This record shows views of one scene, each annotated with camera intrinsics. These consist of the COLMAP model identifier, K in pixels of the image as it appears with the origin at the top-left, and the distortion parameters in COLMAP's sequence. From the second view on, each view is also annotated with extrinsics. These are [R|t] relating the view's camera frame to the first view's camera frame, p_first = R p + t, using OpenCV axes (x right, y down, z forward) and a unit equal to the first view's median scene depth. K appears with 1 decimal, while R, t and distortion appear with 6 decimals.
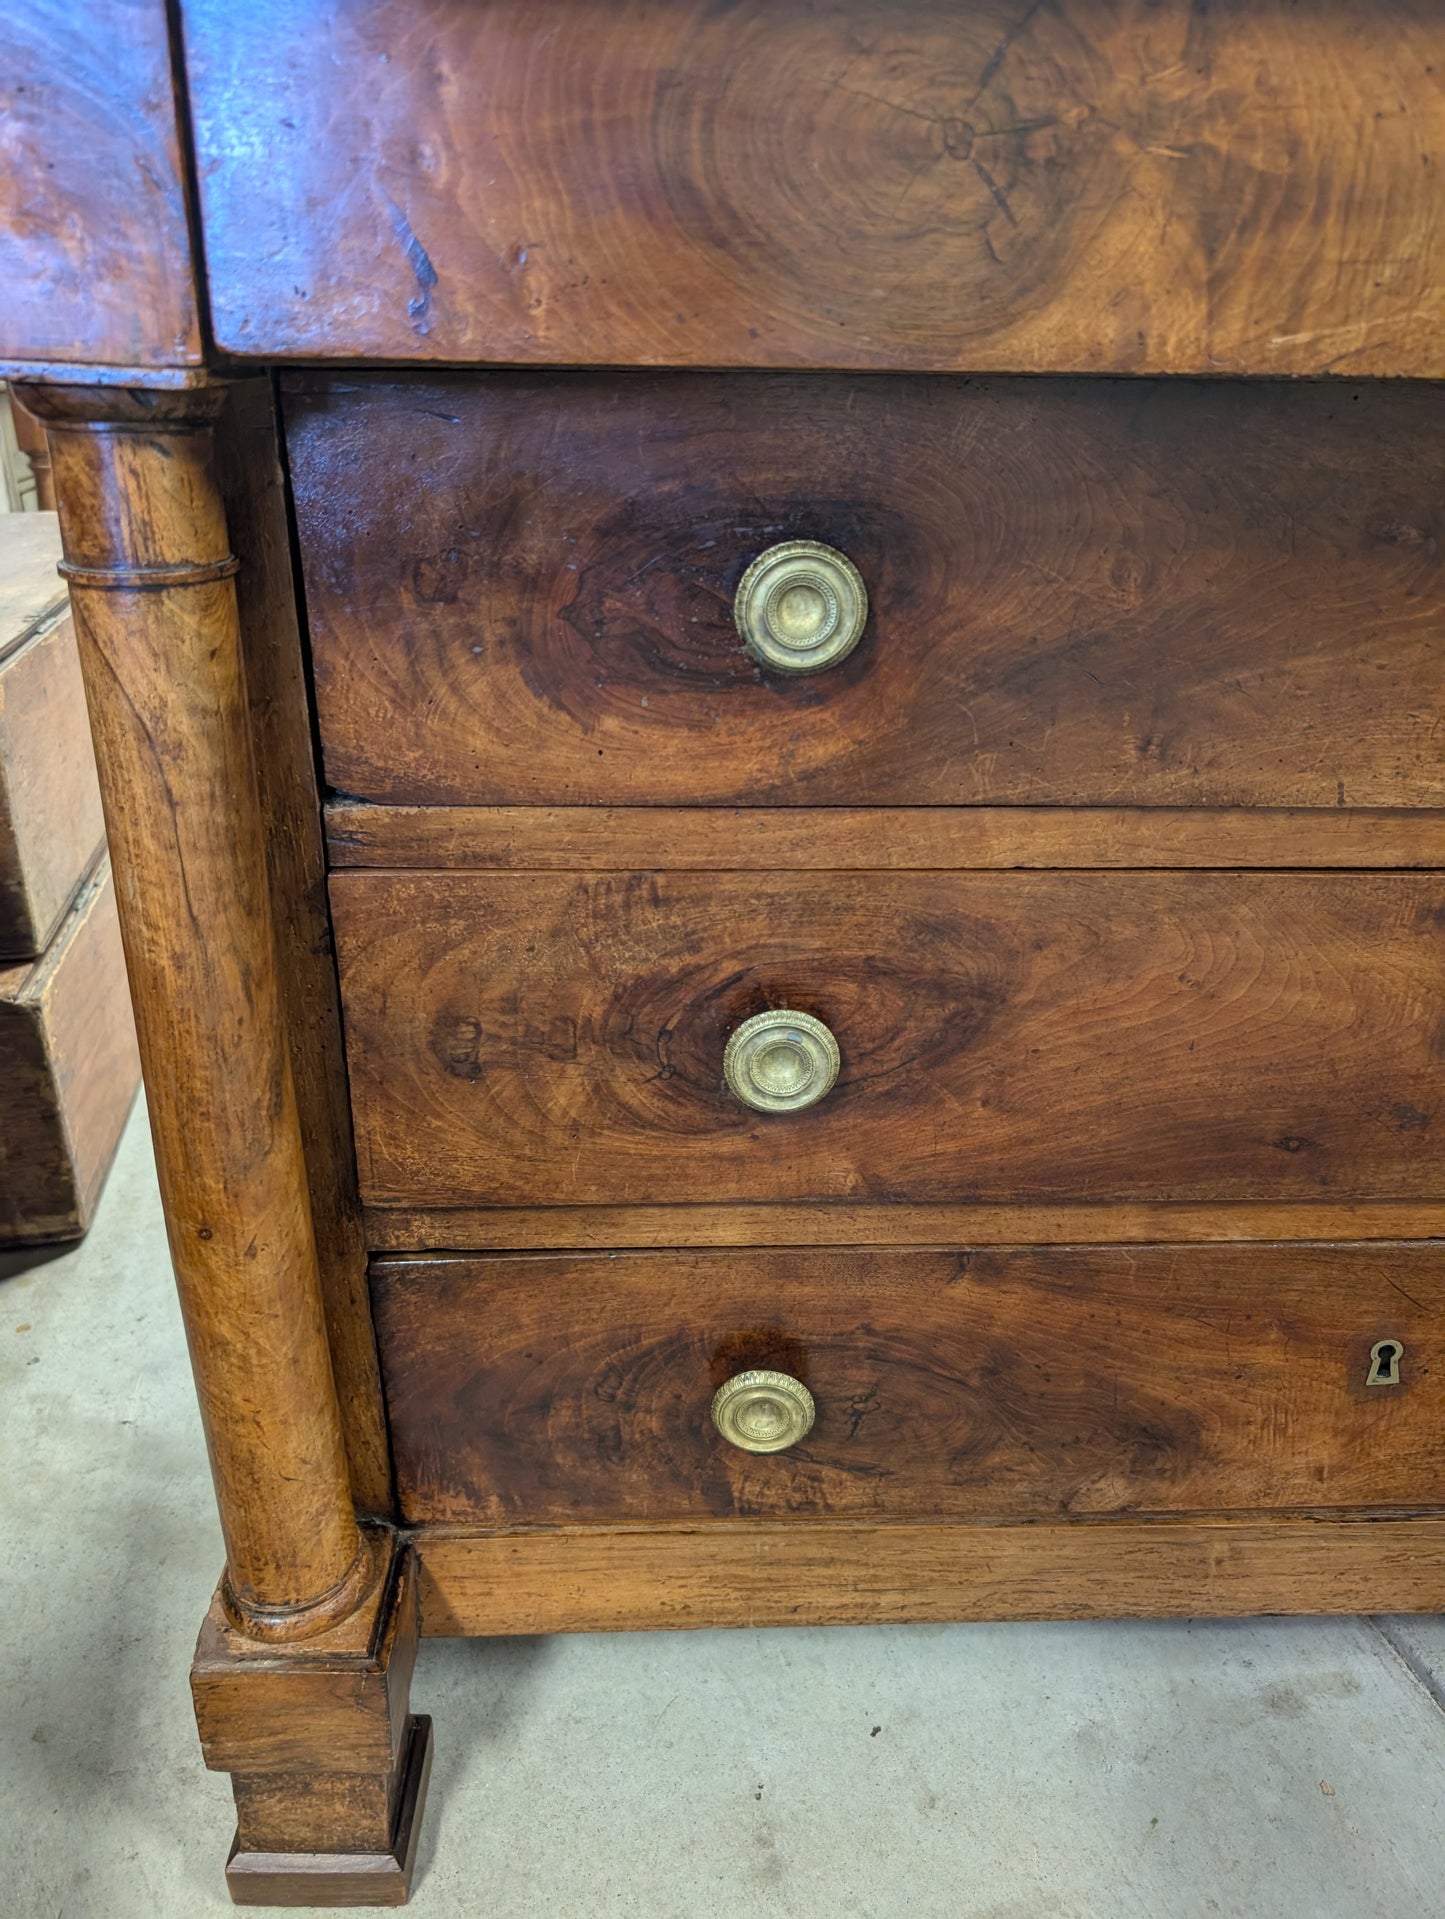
lens RADIAL K [[1405.4, 0, 727.3], [0, 1405.4, 934.9], [0, 0, 1]] dist [0.001931, -0.004628]
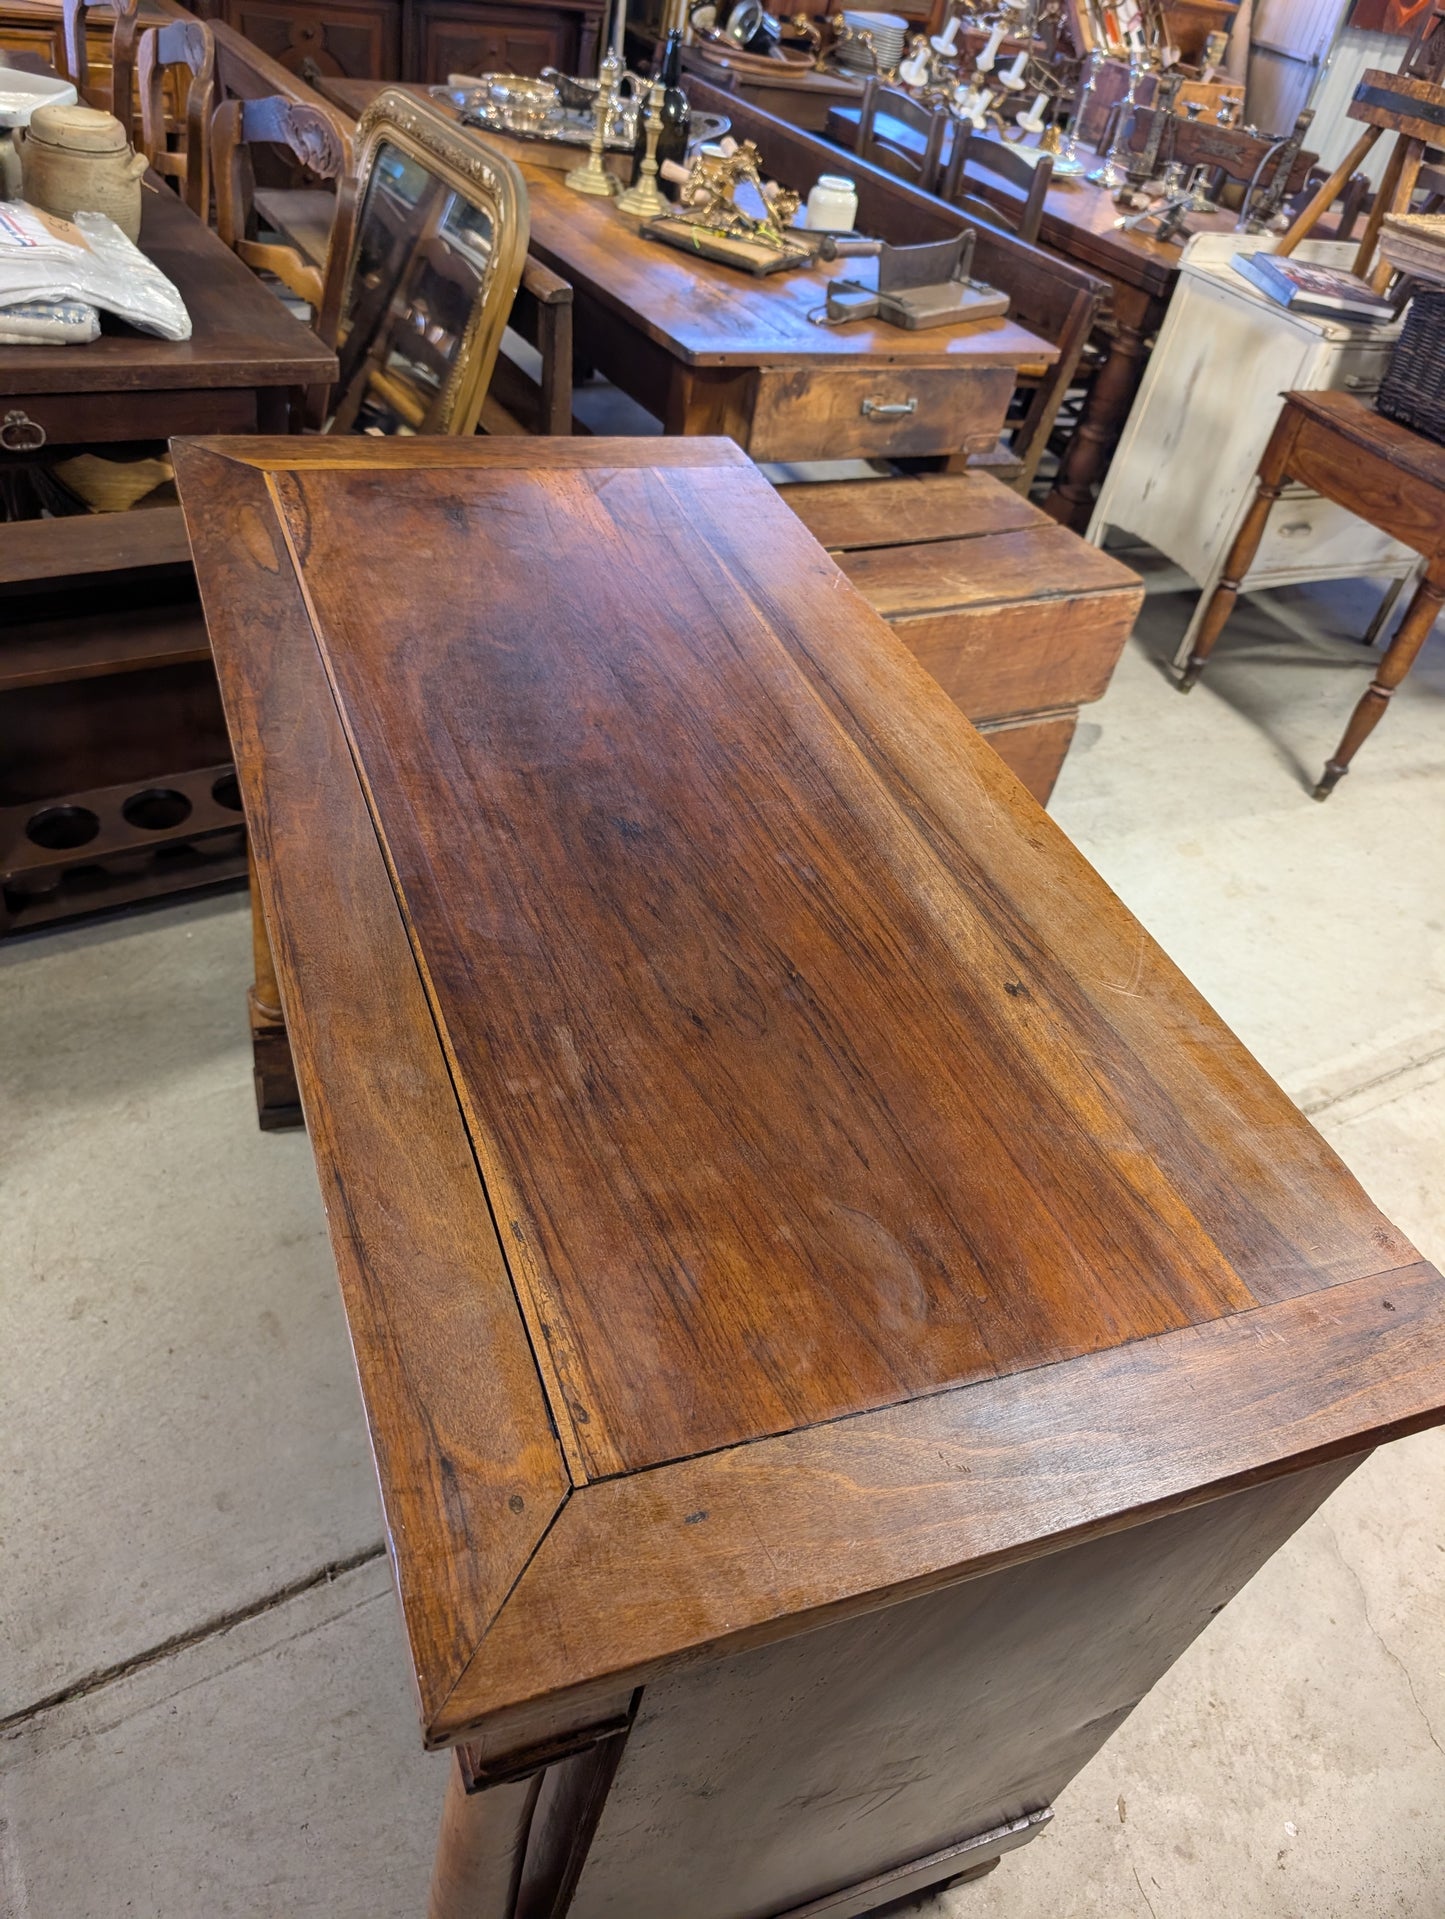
lens RADIAL K [[1382.7, 0, 722.5], [0, 1382.7, 959.5], [0, 0, 1]] dist [0.001673, -0.006081]
pose [[0.306098, 0.652952, -0.692789, 1.695590], [-0.535741, 0.719699, 0.441605, -1.185146], [0.786947, 0.235981, 0.570112, 0.163744]]
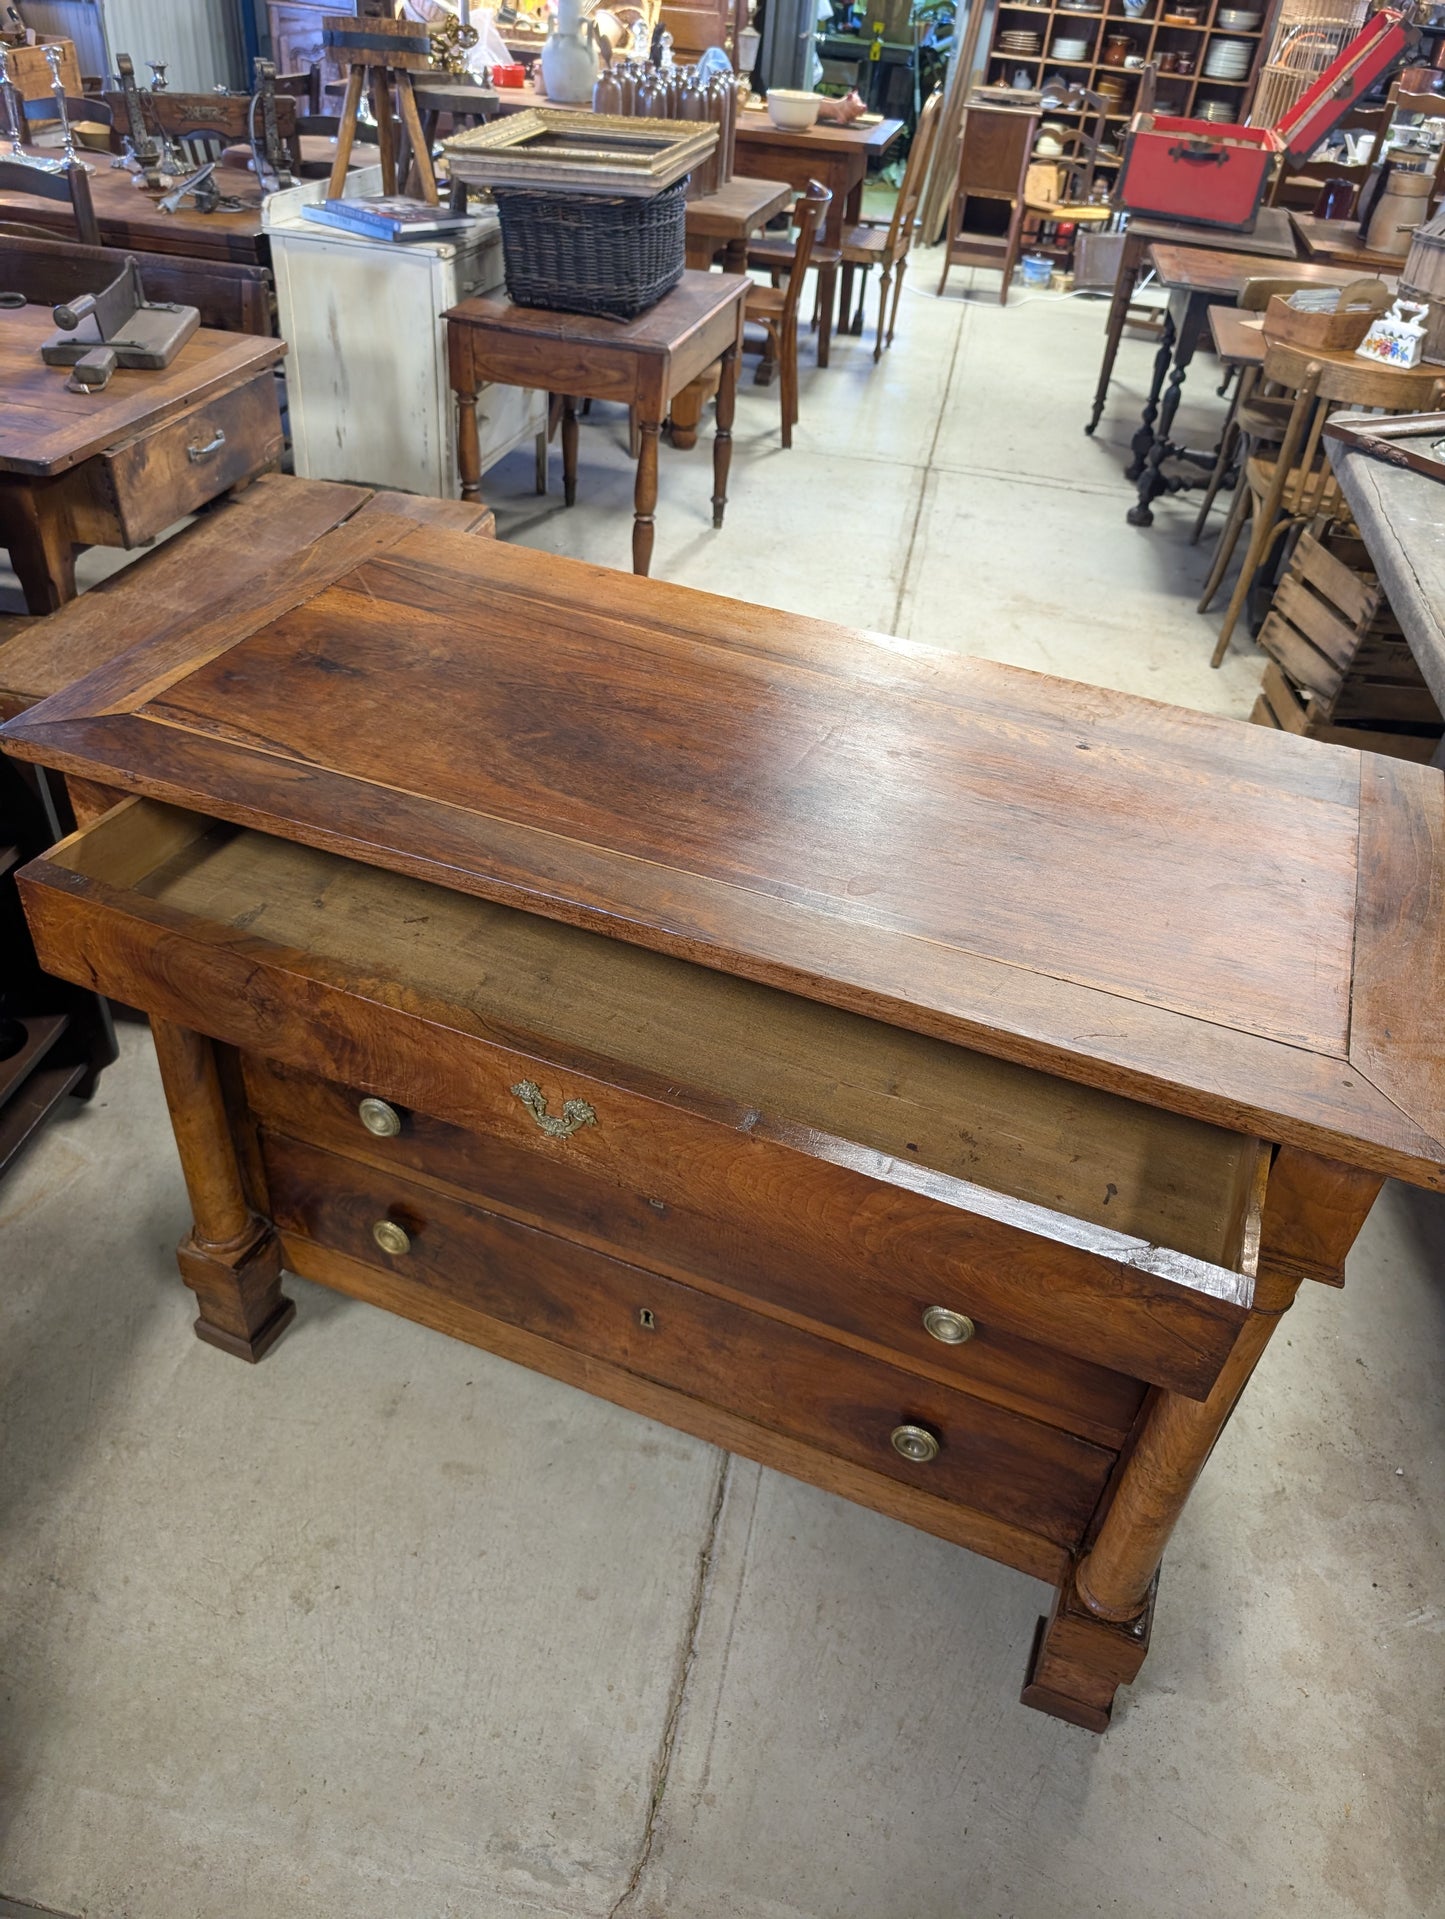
lens RADIAL K [[1383.9, 0, 737.1], [0, 1383.9, 941.9], [0, 0, 1]] dist [0.000550, -0.004176]
pose [[0.912200, 0.293779, -0.285630, 1.076412], [-0.228618, 0.943416, 0.240208, -0.822161], [0.340036, -0.153818, 0.927748, -0.883204]]
